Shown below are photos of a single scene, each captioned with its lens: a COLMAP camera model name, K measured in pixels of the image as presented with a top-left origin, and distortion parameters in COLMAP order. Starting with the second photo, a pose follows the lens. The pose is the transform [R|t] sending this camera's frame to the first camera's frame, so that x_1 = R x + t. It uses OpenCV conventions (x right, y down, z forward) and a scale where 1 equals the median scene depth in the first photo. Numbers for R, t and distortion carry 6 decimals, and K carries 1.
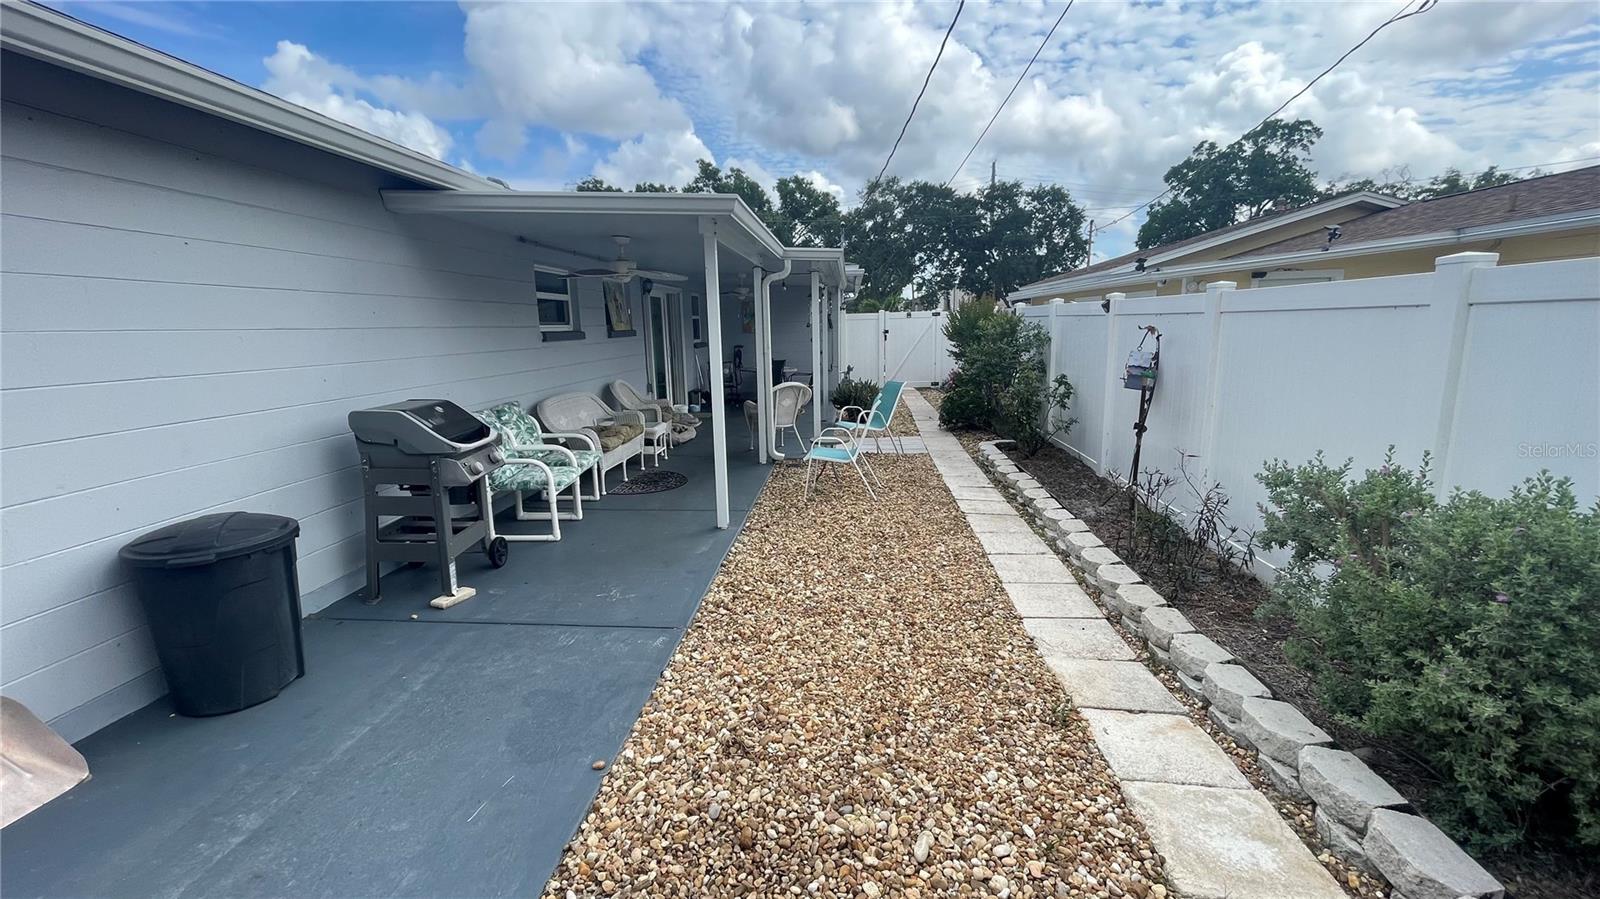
lens RADIAL K [[642.4, 0, 786.8], [0, 642.4, 442.8], [0, 0, 1]] dist [0.003222, -0.000481]
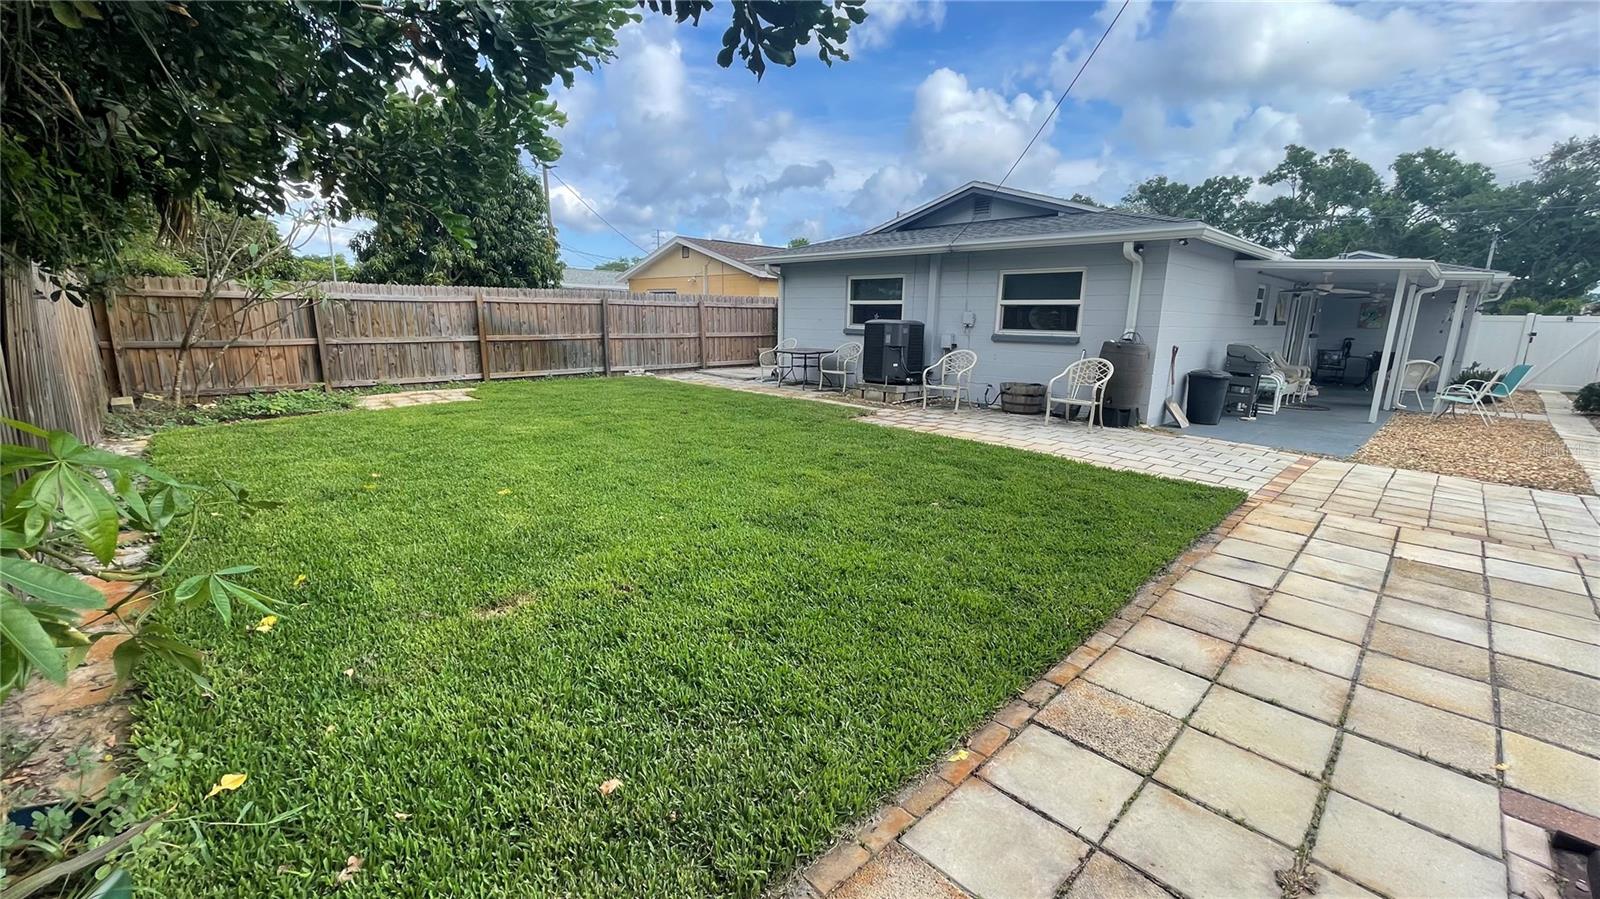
lens RADIAL K [[642.4, 0, 790.6], [0, 642.4, 458.7], [0, 0, 1]] dist [0.003222, -0.000481]
pose [[0.758655, 0.168135, -0.629423, -0.111394], [-0.146750, 0.985398, 0.086345, 0.191873], [0.634749, 0.026862, 0.772251, -0.952076]]
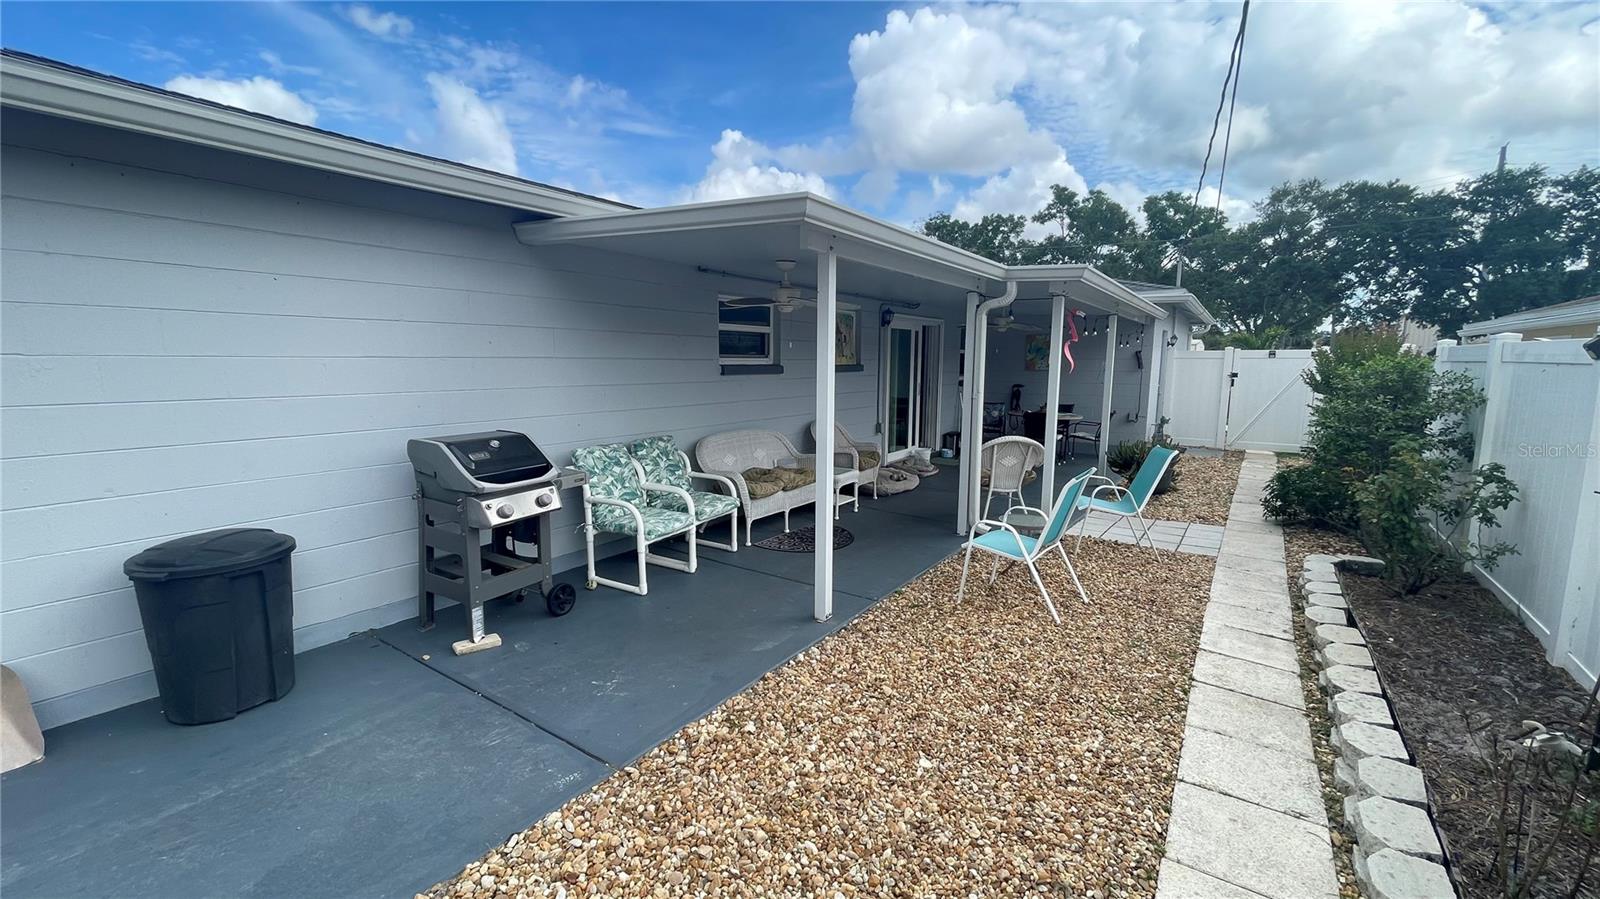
lens RADIAL K [[642.4, 0, 800.1], [0, 642.4, 429.4], [0, 0, 1]] dist [0.003222, -0.000481]
pose [[0.870963, 0.078278, -0.485072, 0.138102], [-0.111480, 0.992964, -0.039927, -0.036513], [0.478534, 0.088851, 0.873562, 0.163497]]
